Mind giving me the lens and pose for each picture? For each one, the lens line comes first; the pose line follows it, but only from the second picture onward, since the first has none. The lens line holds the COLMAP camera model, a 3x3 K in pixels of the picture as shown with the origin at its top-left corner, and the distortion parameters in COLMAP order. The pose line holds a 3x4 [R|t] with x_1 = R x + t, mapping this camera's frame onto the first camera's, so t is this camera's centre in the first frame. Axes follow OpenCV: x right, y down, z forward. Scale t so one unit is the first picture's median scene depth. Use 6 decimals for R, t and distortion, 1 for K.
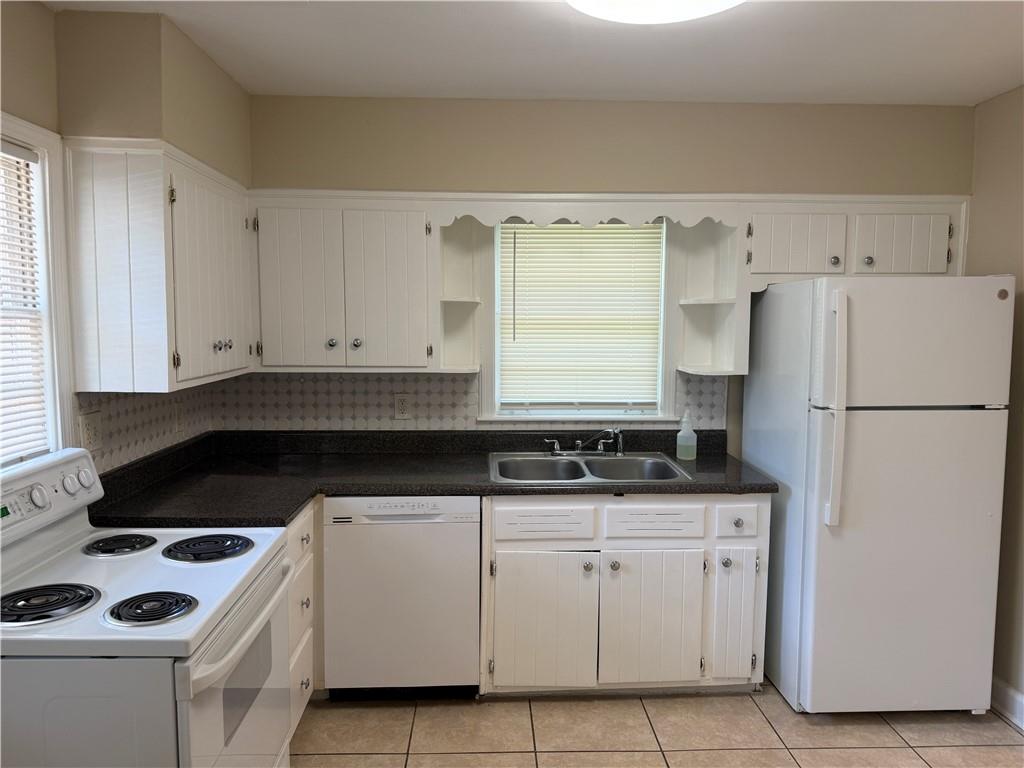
lens RADIAL K [[705.8, 0, 501.6], [0, 705.8, 374.2], [0, 0, 1]] dist [0.083859, -0.179007]
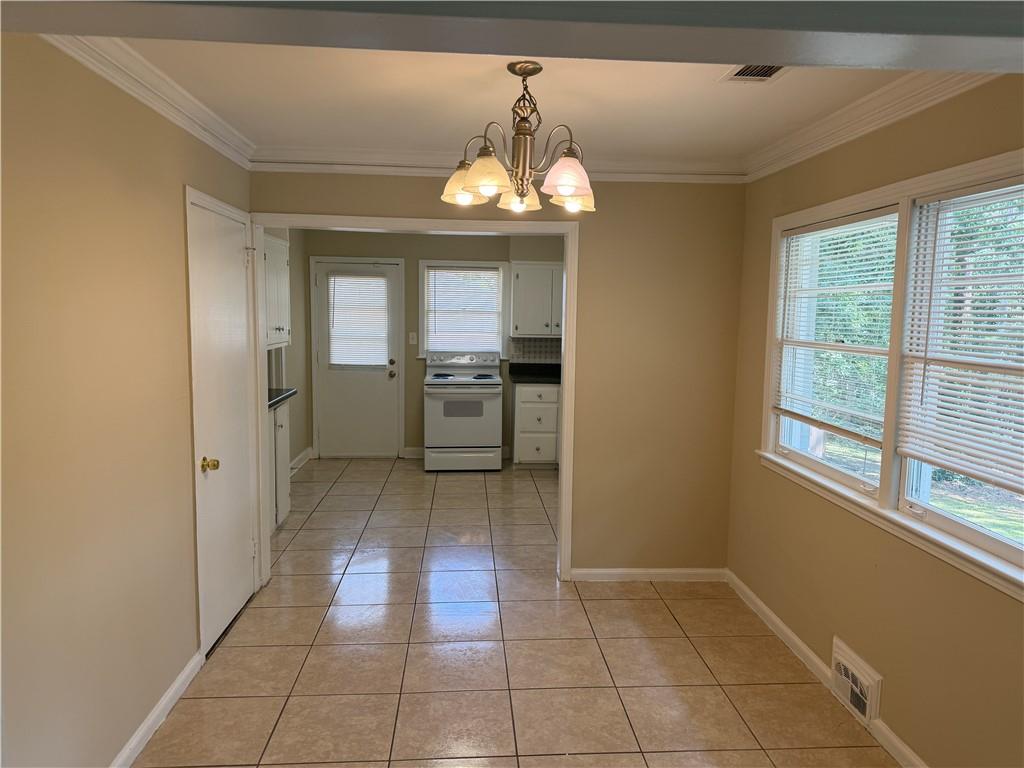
lens RADIAL K [[718.1, 0, 512.4], [0, 718.1, 379.2], [0, 0, 1]] dist [0.001114, -0.001247]
pose [[0.044048, 0.094993, -0.994503, 2.101423], [-0.095755, 0.991287, 0.090444, -0.060537], [0.994430, 0.091245, 0.052761, 0.635244]]
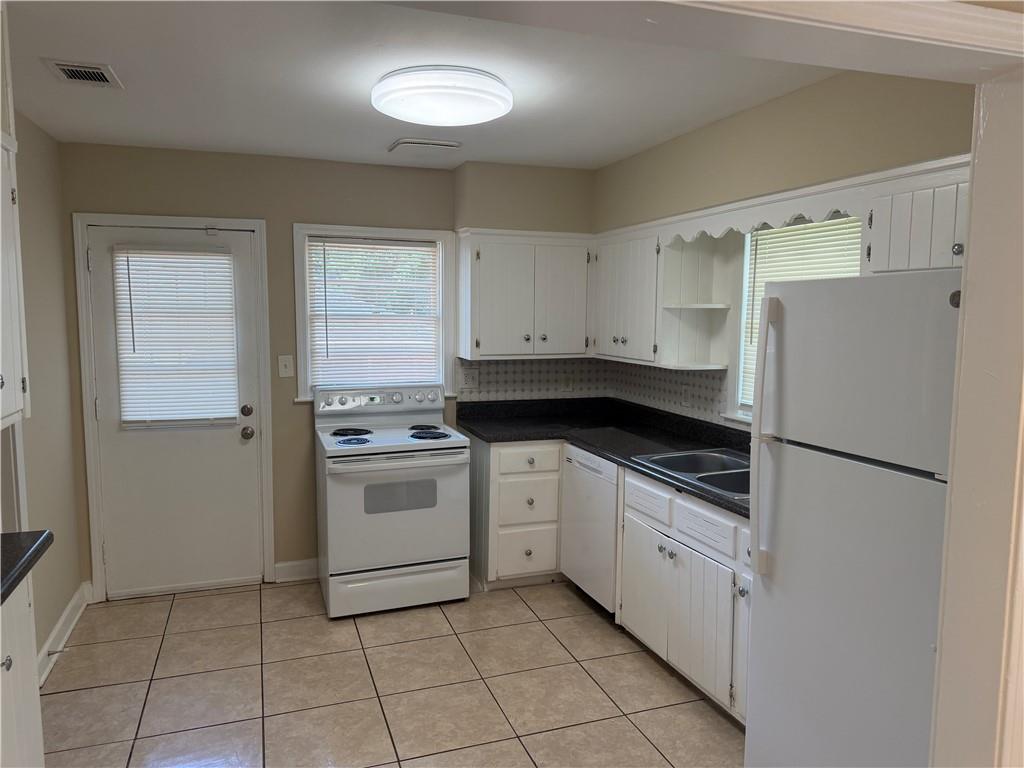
lens RADIAL K [[705.8, 0, 501.6], [0, 705.8, 374.2], [0, 0, 1]] dist [0.083859, -0.179007]
pose [[0.307363, 0.084345, -0.947847, 0.999646], [-0.079106, 0.994881, 0.062878, -0.046047], [0.948299, 0.055654, 0.312461, 0.373014]]
